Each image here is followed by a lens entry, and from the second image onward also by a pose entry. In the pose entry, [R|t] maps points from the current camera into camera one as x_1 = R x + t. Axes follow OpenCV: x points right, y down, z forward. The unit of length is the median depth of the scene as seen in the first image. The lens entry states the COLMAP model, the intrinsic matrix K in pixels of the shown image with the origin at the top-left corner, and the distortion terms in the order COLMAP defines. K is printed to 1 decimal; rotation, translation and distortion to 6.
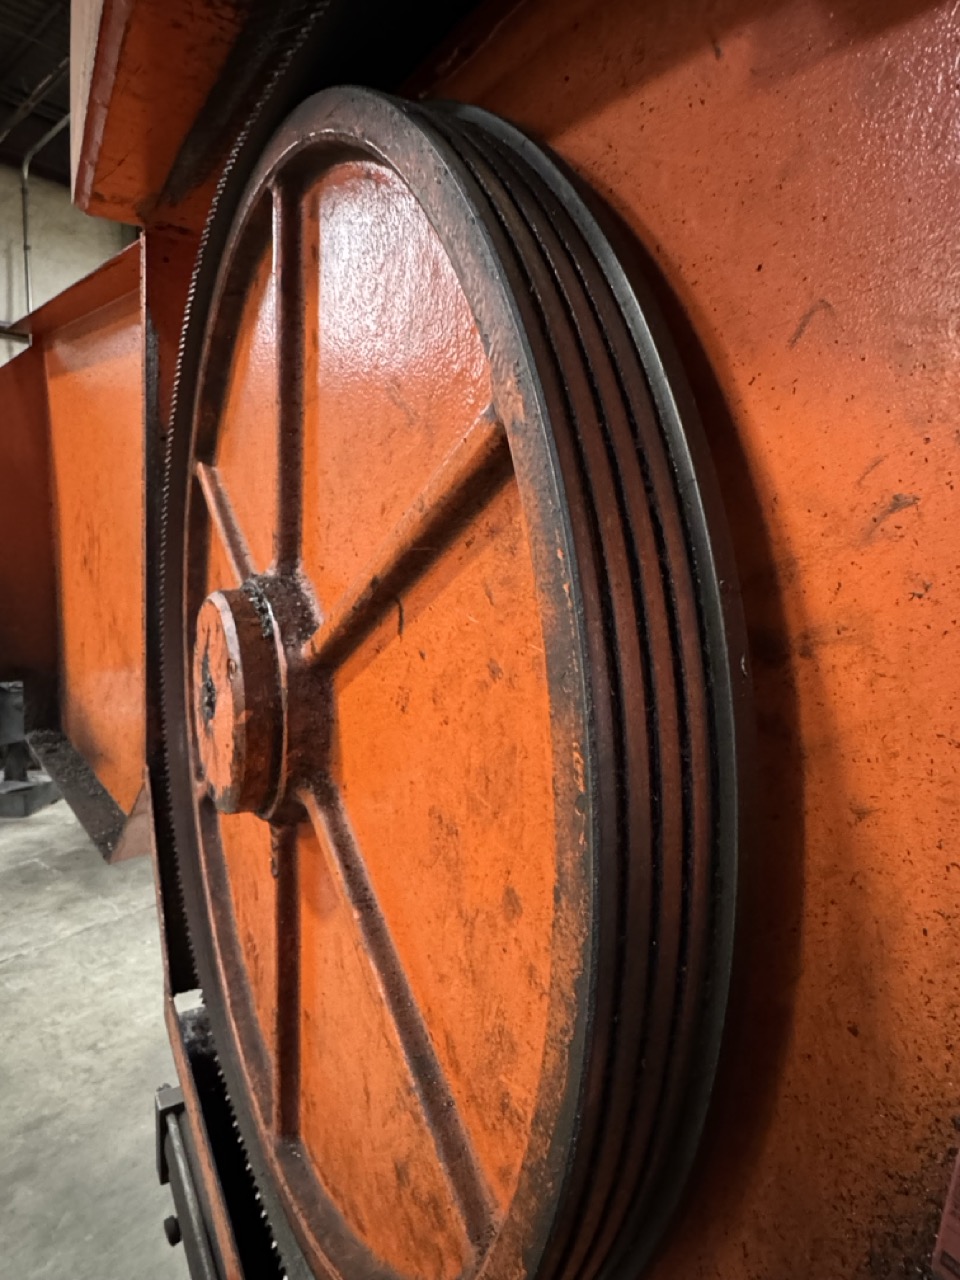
lens RADIAL K [[794.3, 0, 441.4], [0, 794.3, 639.4], [0, 0, 1]] dist [-0.004544, -0.001181]
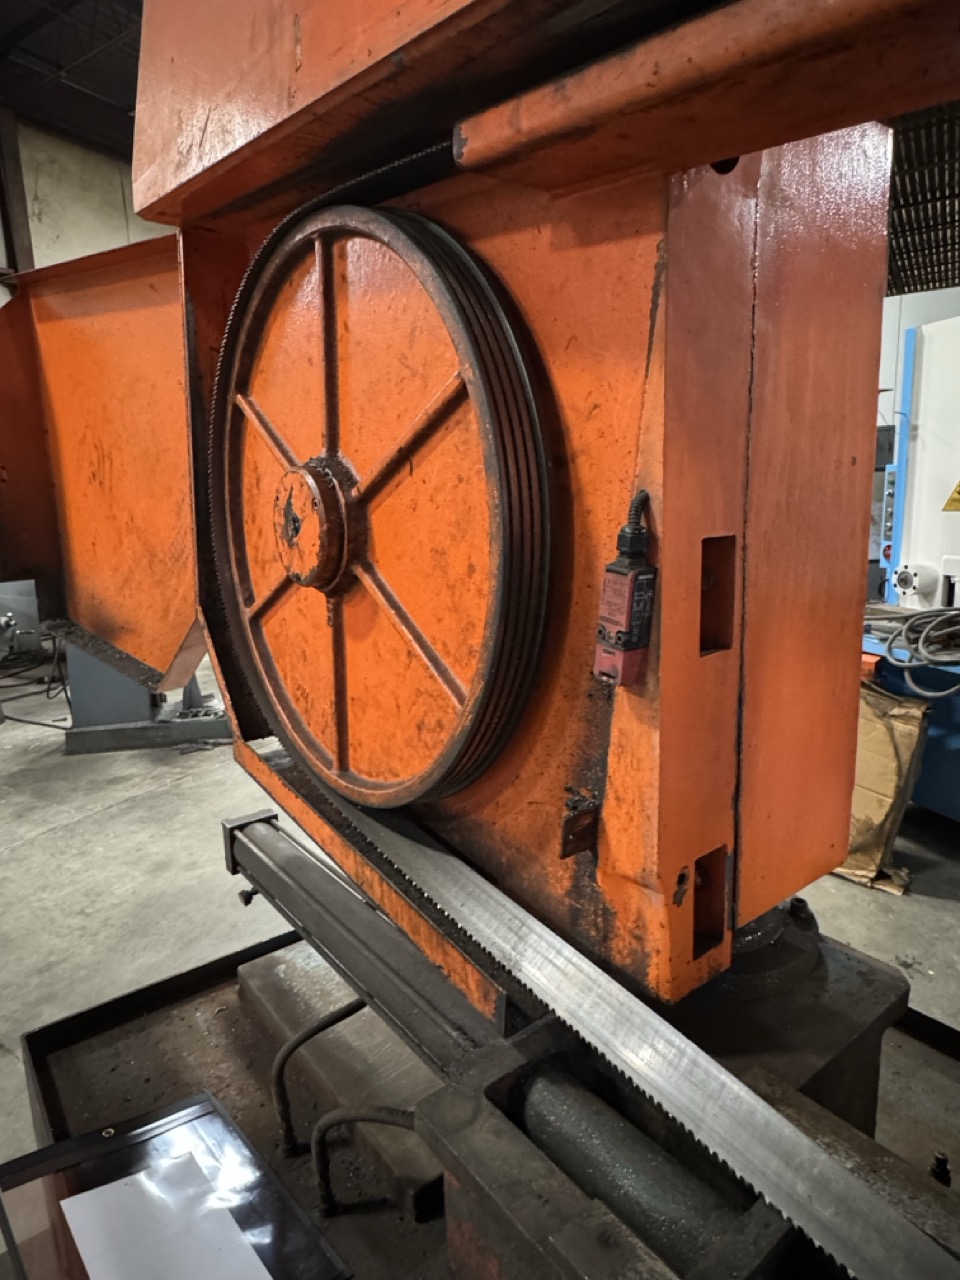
lens RADIAL K [[794.3, 0, 441.4], [0, 794.3, 639.4], [0, 0, 1]] dist [-0.004544, -0.001181]
pose [[0.992034, -0.048922, 0.116081, -0.201838], [0.038554, 0.995200, 0.089945, 0.205927], [-0.119924, -0.084753, 0.989159, -0.988730]]
